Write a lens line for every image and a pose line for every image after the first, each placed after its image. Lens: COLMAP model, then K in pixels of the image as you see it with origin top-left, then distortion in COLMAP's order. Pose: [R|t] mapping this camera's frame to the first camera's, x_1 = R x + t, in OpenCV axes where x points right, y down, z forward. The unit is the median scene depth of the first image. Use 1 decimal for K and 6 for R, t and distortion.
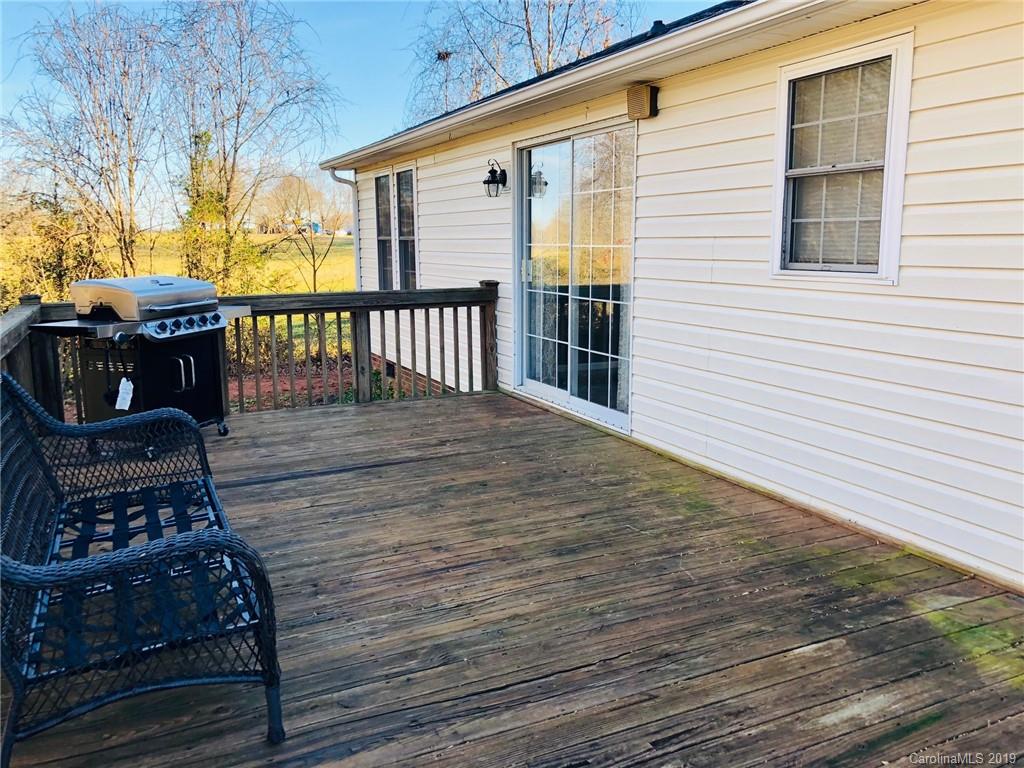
lens RADIAL K [[836.9, 0, 511.6], [0, 836.9, 385.3], [0, 0, 1]] dist [0.052394, -0.070447]
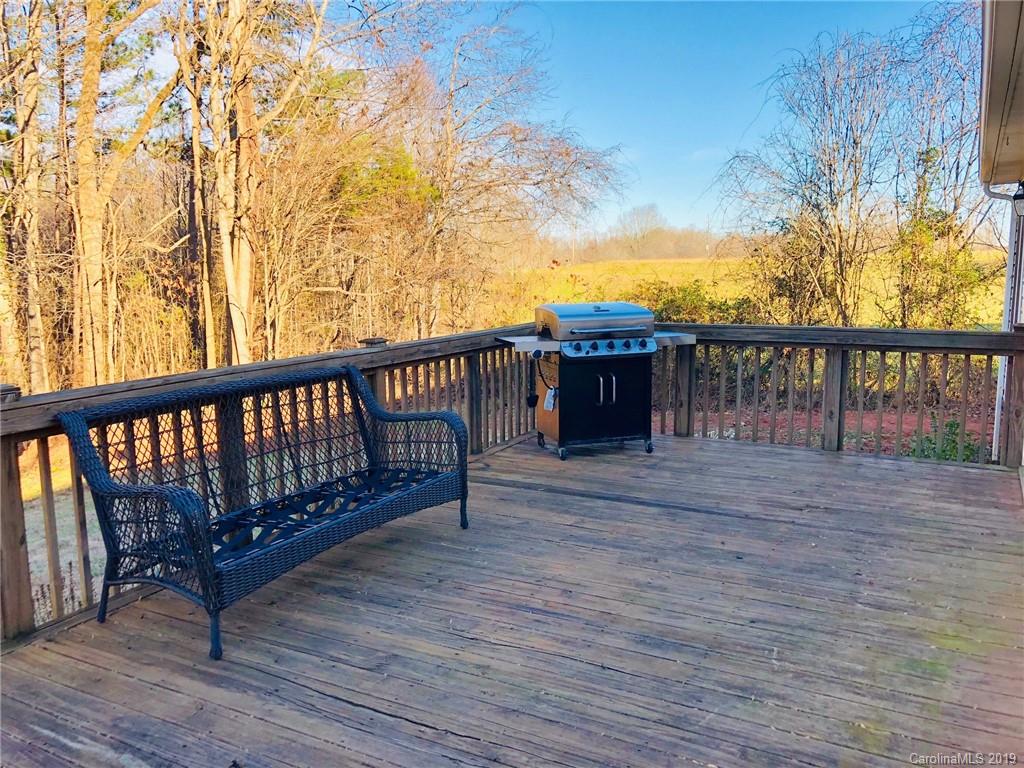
lens RADIAL K [[836.9, 0, 509.6], [0, 836.9, 375.9], [0, 0, 1]] dist [0.052394, -0.070447]
pose [[0.606808, 0.122069, -0.785419, 0.513120], [-0.145508, 0.988498, 0.041214, -0.074560], [0.781417, 0.089276, 0.617590, 0.252354]]
